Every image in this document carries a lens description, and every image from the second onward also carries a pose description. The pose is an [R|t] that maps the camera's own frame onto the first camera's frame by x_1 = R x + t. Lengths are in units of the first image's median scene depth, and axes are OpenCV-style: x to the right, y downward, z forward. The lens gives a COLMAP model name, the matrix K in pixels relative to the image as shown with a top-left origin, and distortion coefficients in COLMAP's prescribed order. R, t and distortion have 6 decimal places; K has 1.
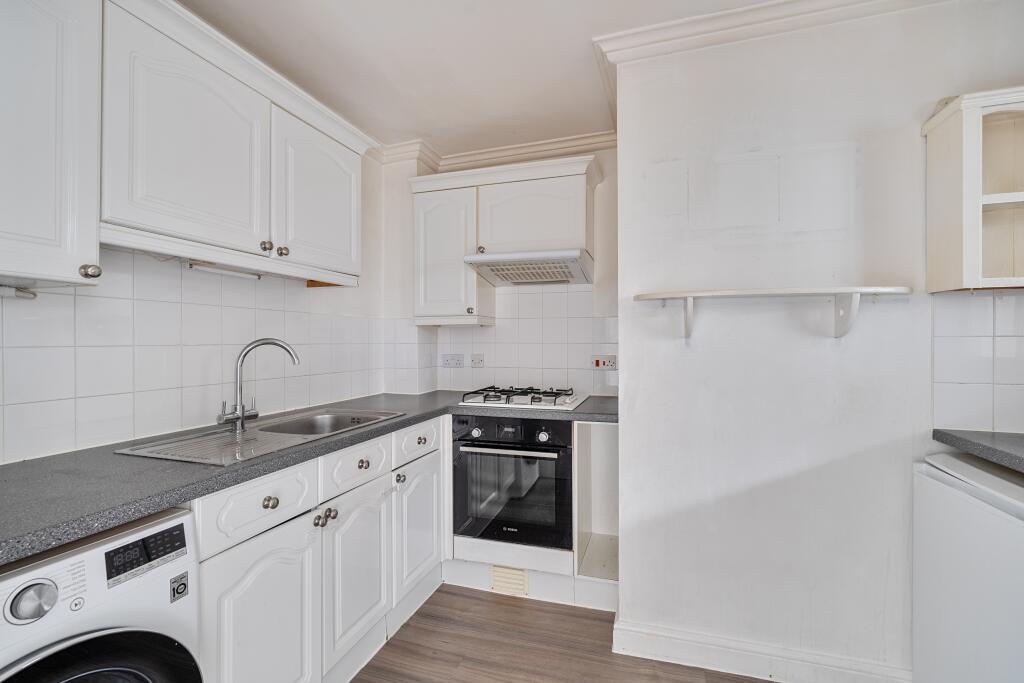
lens RADIAL K [[451.5, 0, 512.9], [0, 451.5, 341.3], [0, 0, 1]] dist [-0.000864, -0.000180]
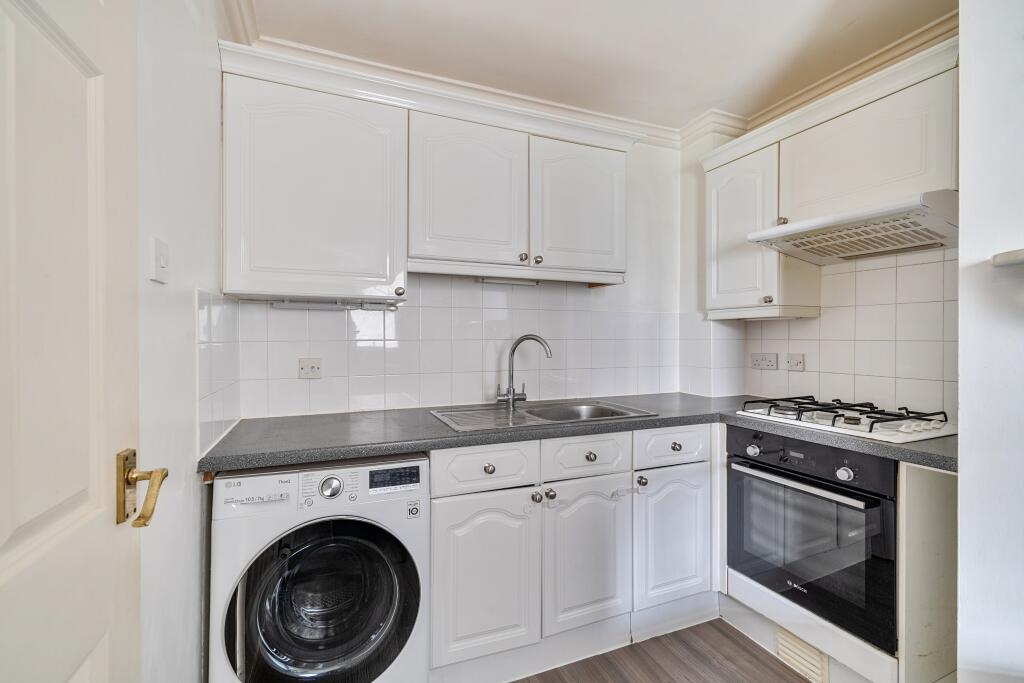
lens RADIAL K [[451.5, 0, 511.3], [0, 451.5, 340.3], [0, 0, 1]] dist [-0.000864, -0.000180]
pose [[0.650676, 0.008356, -0.759309, 0.302289], [-0.003463, 0.999962, 0.008037, -0.000345], [0.759347, -0.002600, 0.650680, 0.175431]]
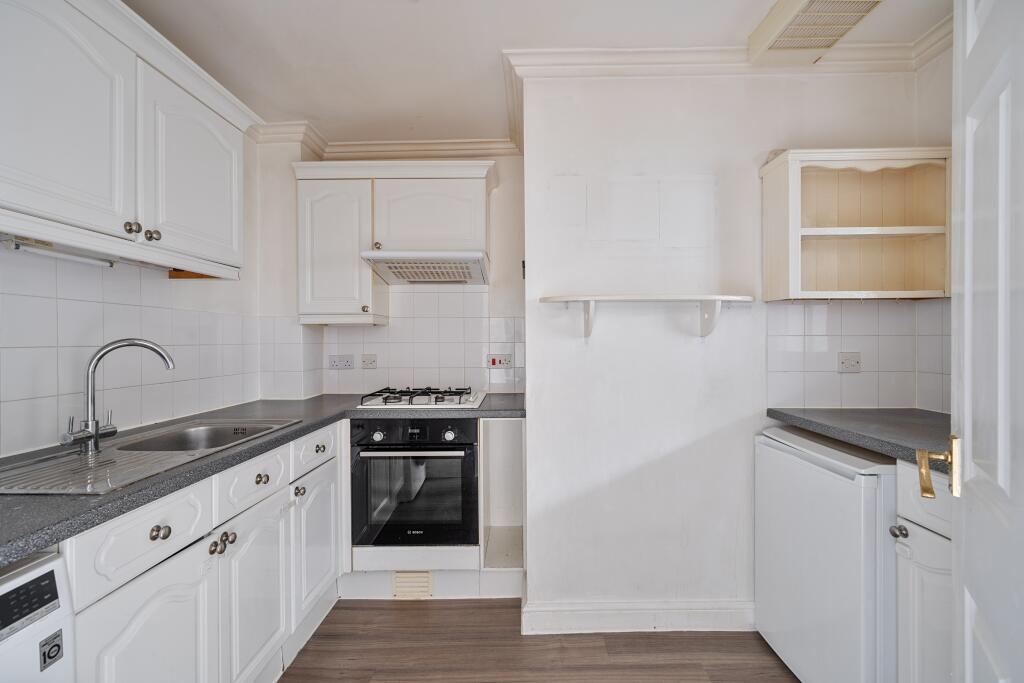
lens RADIAL K [[451.5, 0, 513.9], [0, 451.5, 341.6], [0, 0, 1]] dist [-0.000864, -0.000180]
pose [[0.954591, -0.004546, 0.297884, -0.109127], [0.004209, 0.999990, 0.001773, 0.000574], [-0.297889, -0.000439, 0.954600, -0.003111]]
